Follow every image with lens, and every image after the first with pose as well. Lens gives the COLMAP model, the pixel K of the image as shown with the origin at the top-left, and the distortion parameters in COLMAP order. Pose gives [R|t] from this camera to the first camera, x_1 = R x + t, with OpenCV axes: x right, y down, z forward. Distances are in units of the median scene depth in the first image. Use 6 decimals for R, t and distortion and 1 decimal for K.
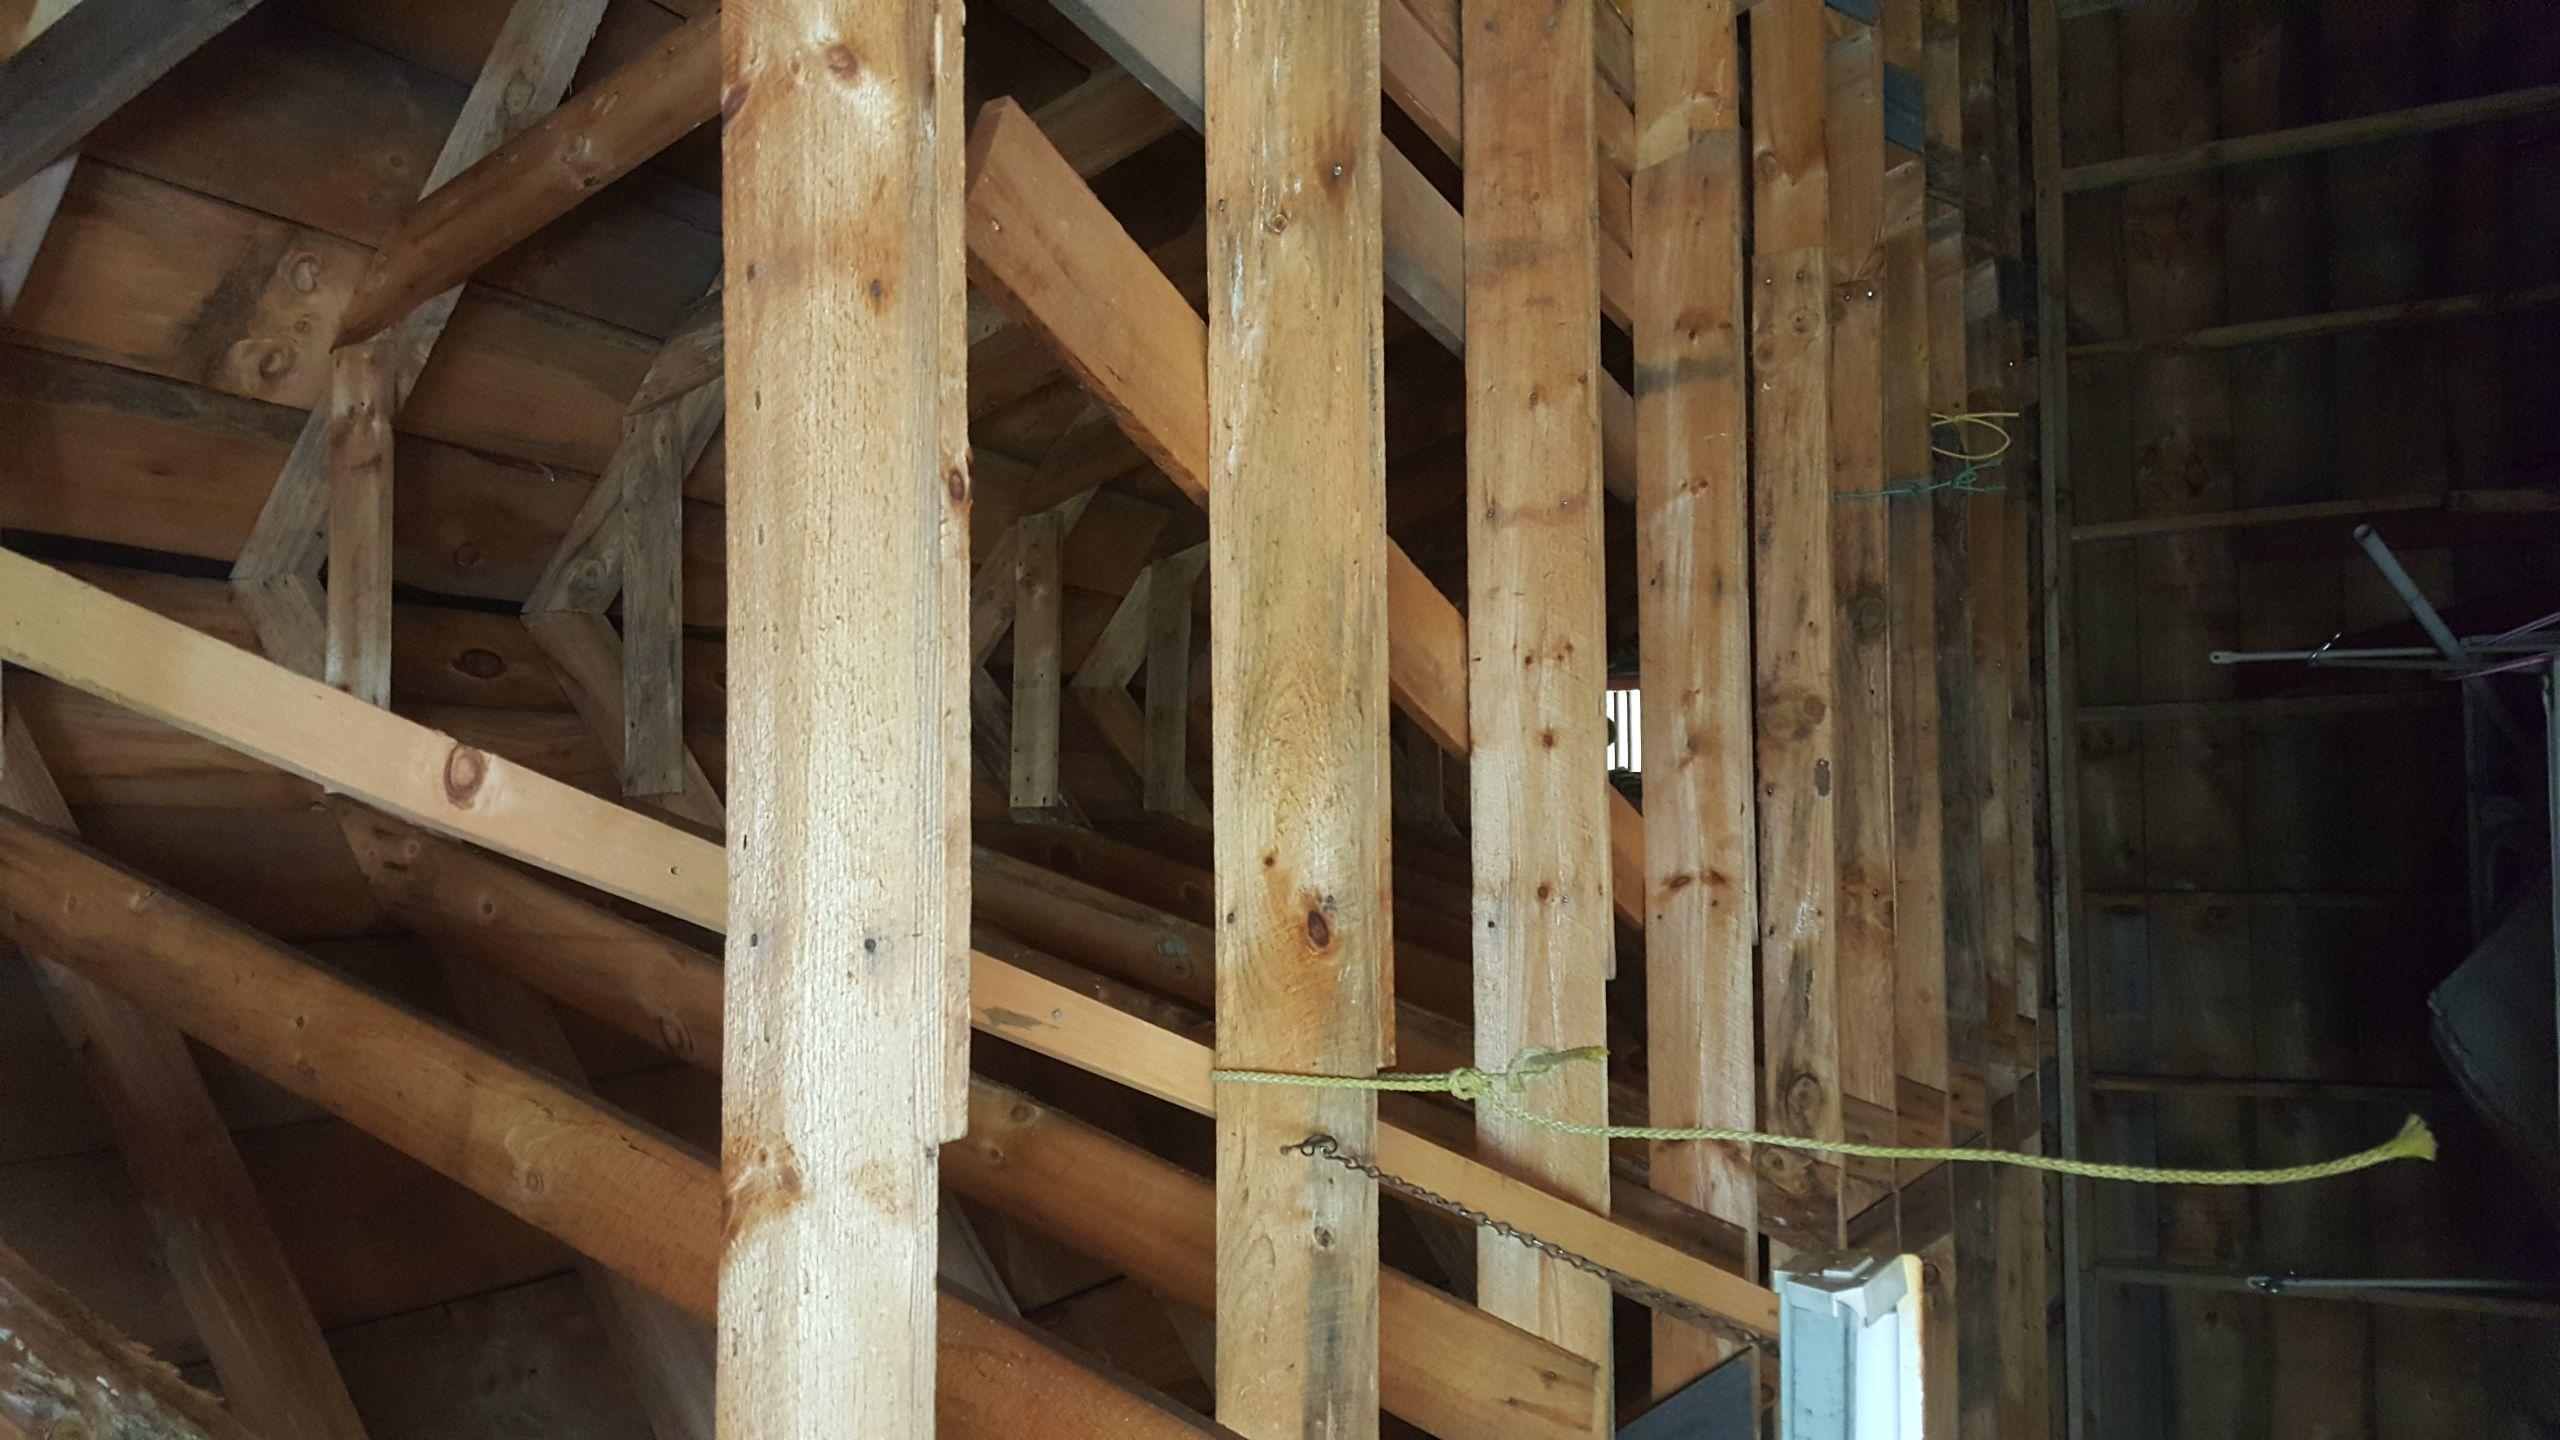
lens RADIAL K [[1980.9, 0, 1280.0], [0, 1980.9, 720.0], [0, 0, 1]] dist [0.010142, -0.000652]
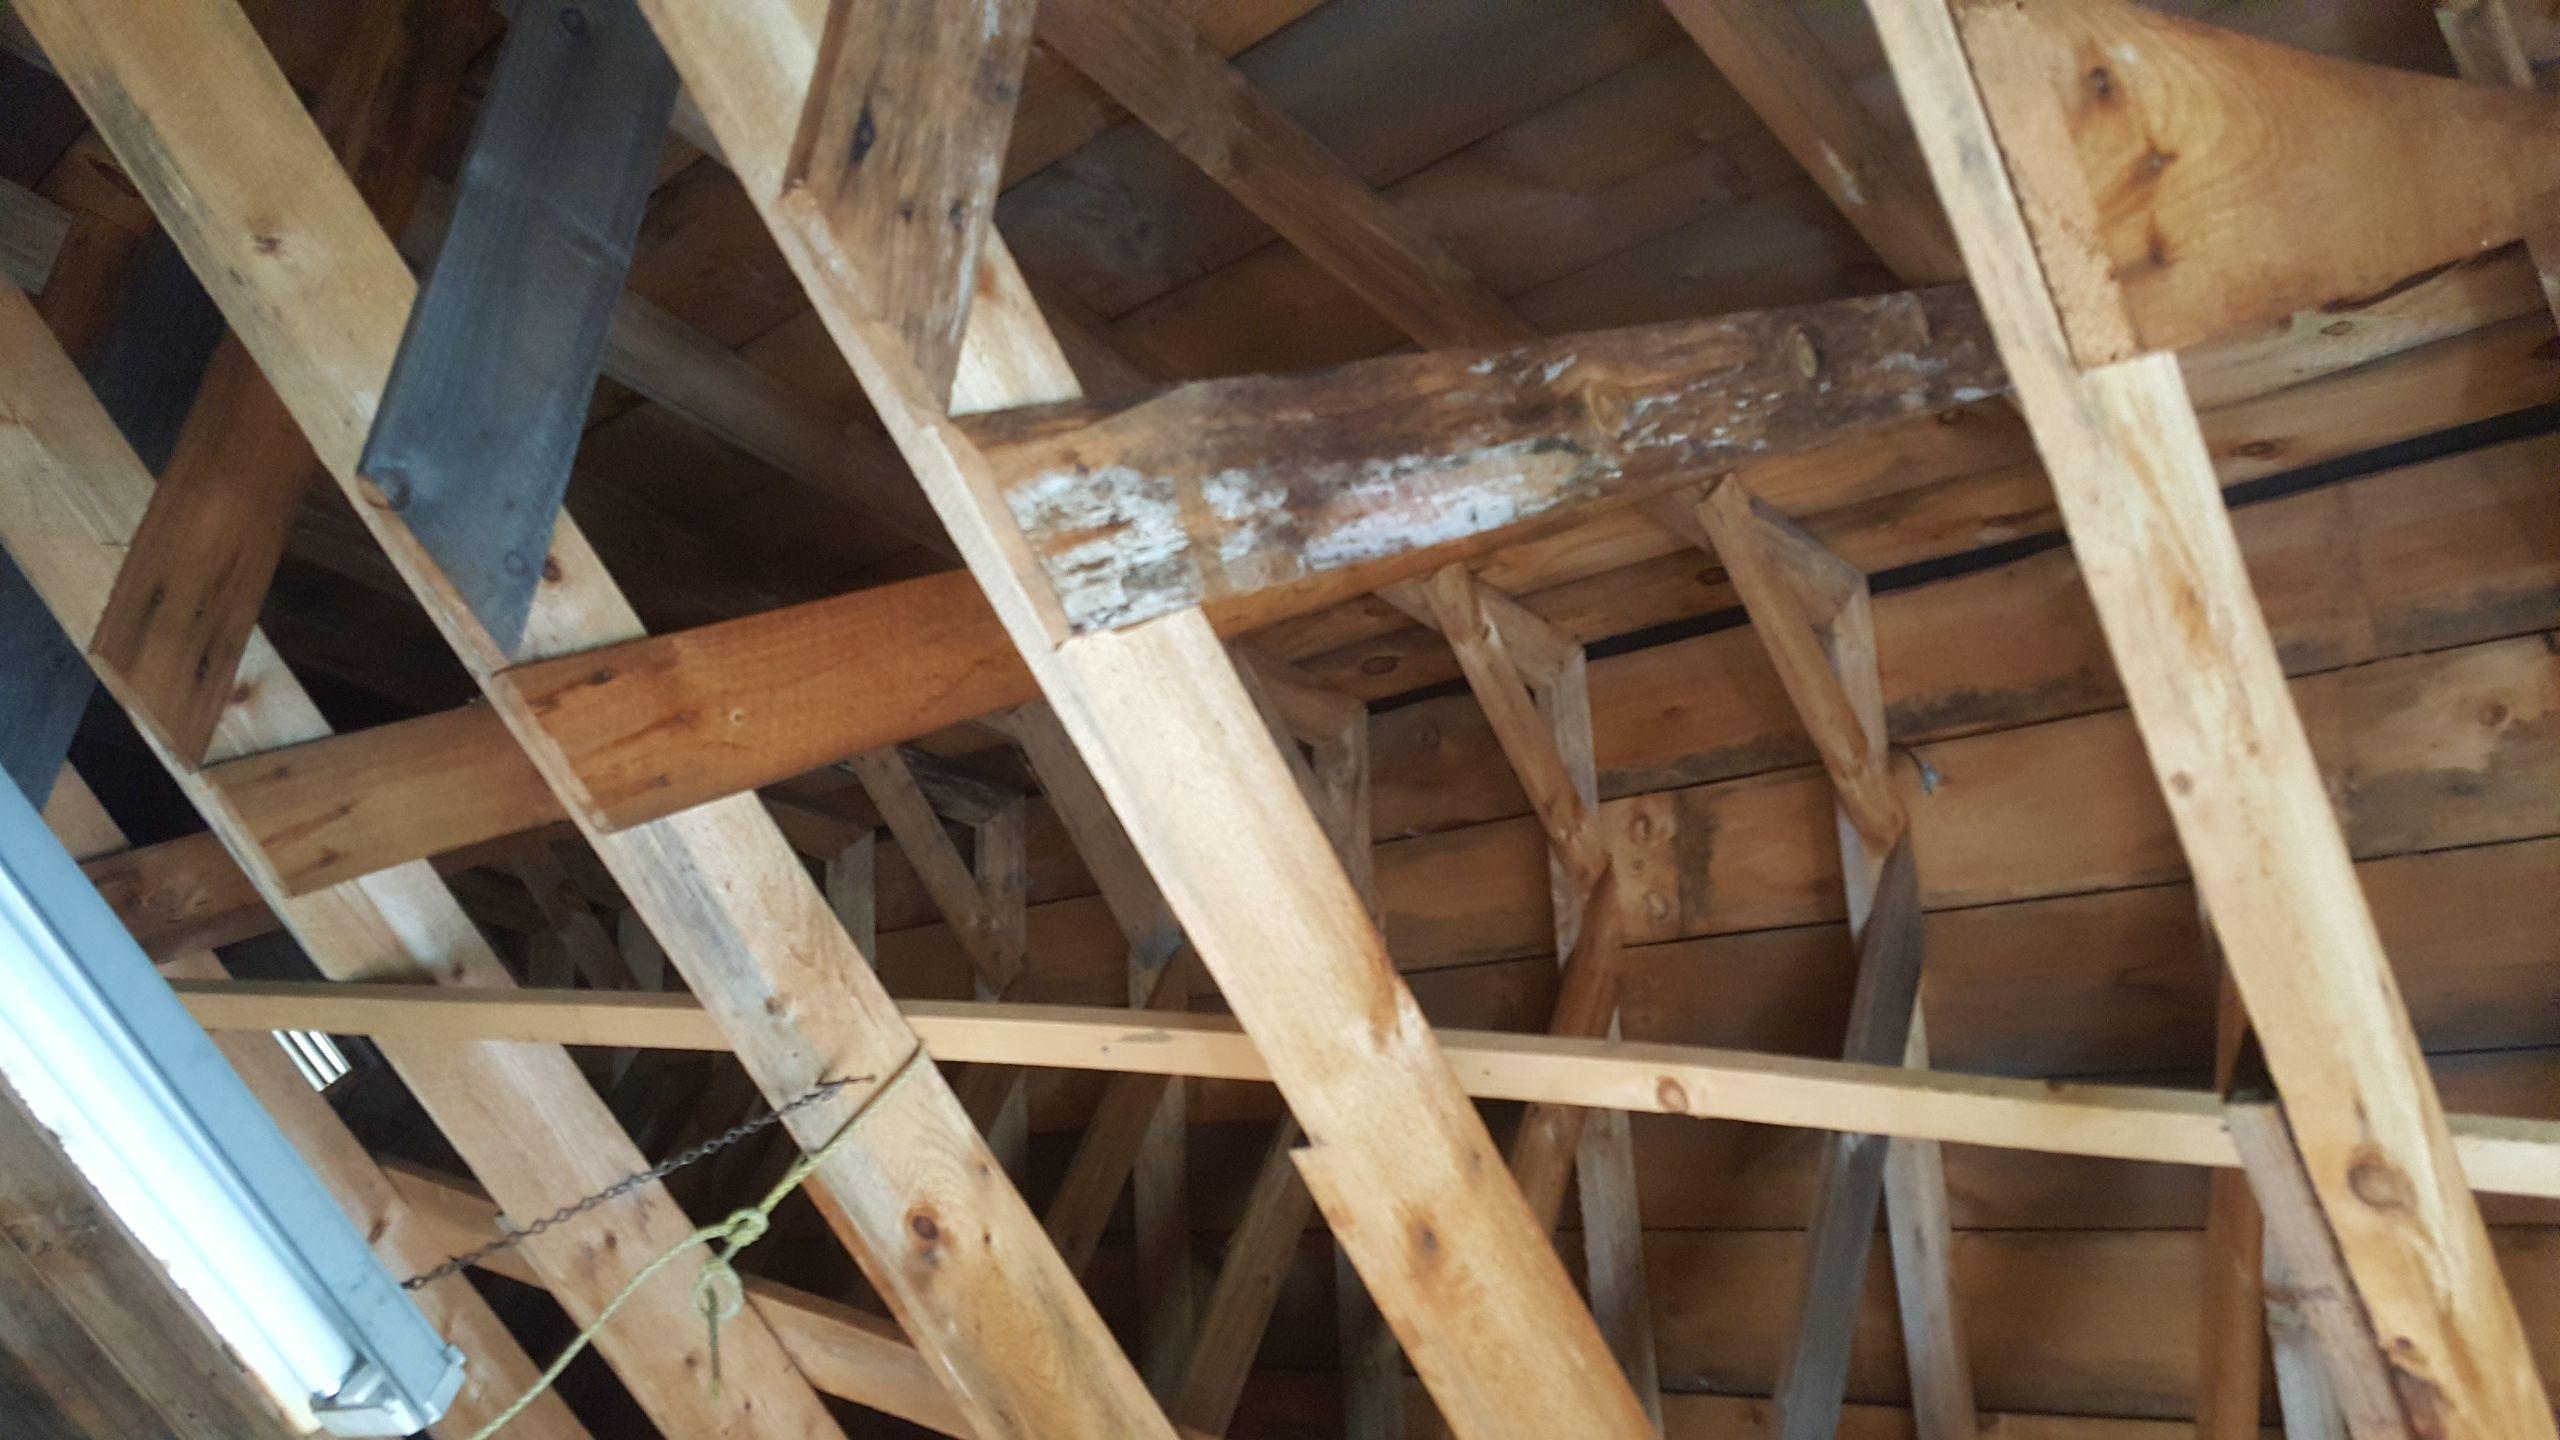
lens RADIAL K [[1911.1, 0, 1280.0], [0, 1911.1, 720.0], [0, 0, 1]] dist [0.188790, -0.000303]
pose [[-0.785261, 0.530607, -0.319094, 0.034429], [-0.472717, -0.846618, -0.244491, 0.293062], [-0.399880, -0.041148, 0.915643, -0.037216]]
